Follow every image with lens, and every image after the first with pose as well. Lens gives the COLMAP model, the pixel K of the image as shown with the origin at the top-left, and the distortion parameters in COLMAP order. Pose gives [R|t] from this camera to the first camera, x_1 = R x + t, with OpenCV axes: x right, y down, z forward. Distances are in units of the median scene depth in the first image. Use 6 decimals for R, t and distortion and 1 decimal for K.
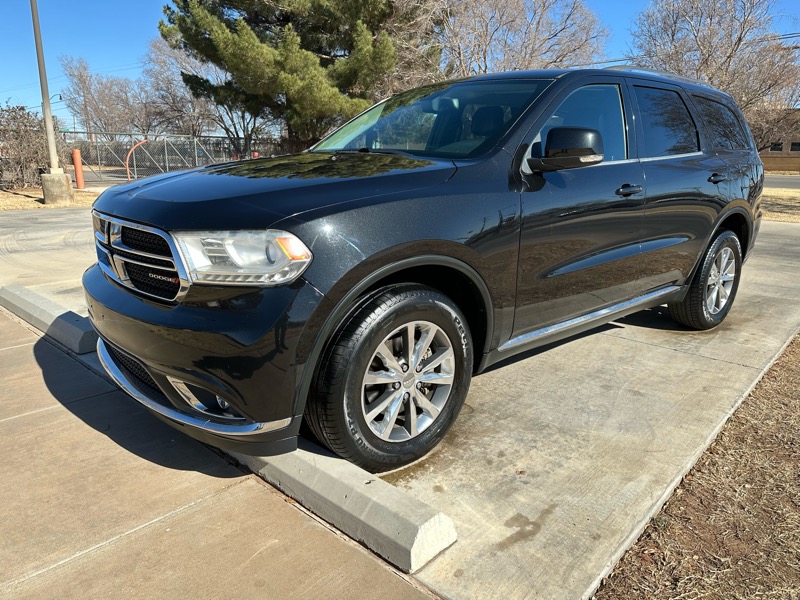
lens RADIAL K [[563.0, 0, 404.7], [0, 563.0, 300.0], [0, 0, 1]] dist [0.027629, -0.036357]
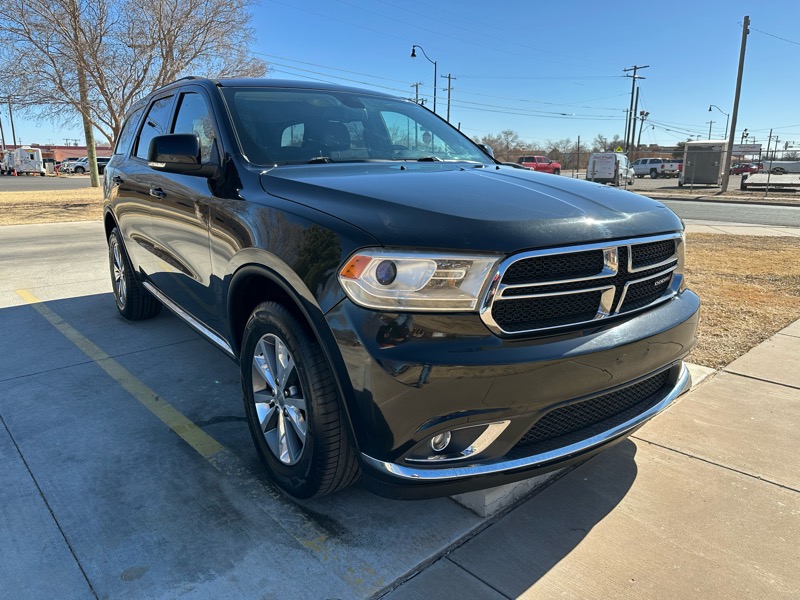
lens RADIAL K [[563.0, 0, 405.0], [0, 563.0, 294.5], [0, 0, 1]] dist [0.027629, -0.036357]
pose [[0.087402, -0.235712, 0.967885, -1.015100], [0.245727, 0.946681, 0.208358, -0.239777], [-0.965391, 0.219624, 0.140663, 0.885317]]
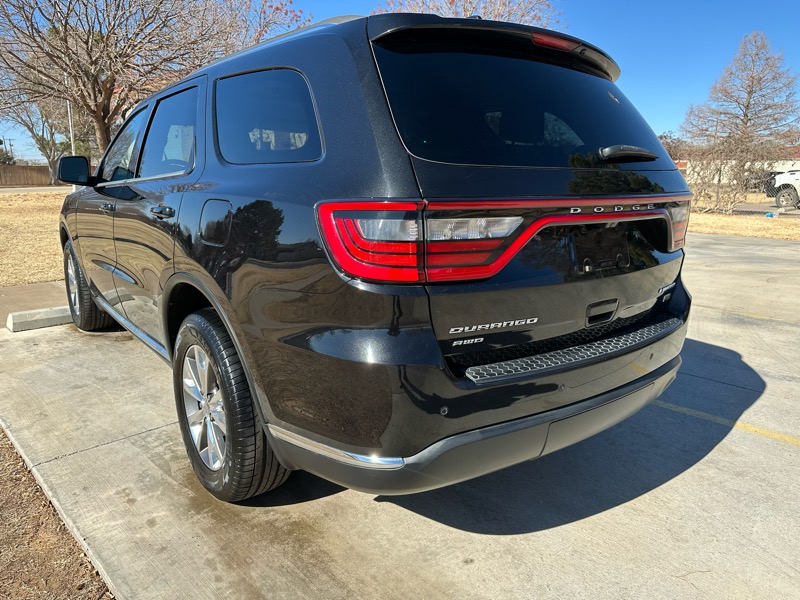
lens RADIAL K [[563.0, 0, 400.1], [0, 563.0, 289.3], [0, 0, 1]] dist [0.027629, -0.036357]
pose [[-0.054752, 0.184556, -0.981296, 1.428450], [-0.256395, 0.947219, 0.192453, -0.392034], [0.965020, 0.262136, -0.004542, 1.563340]]
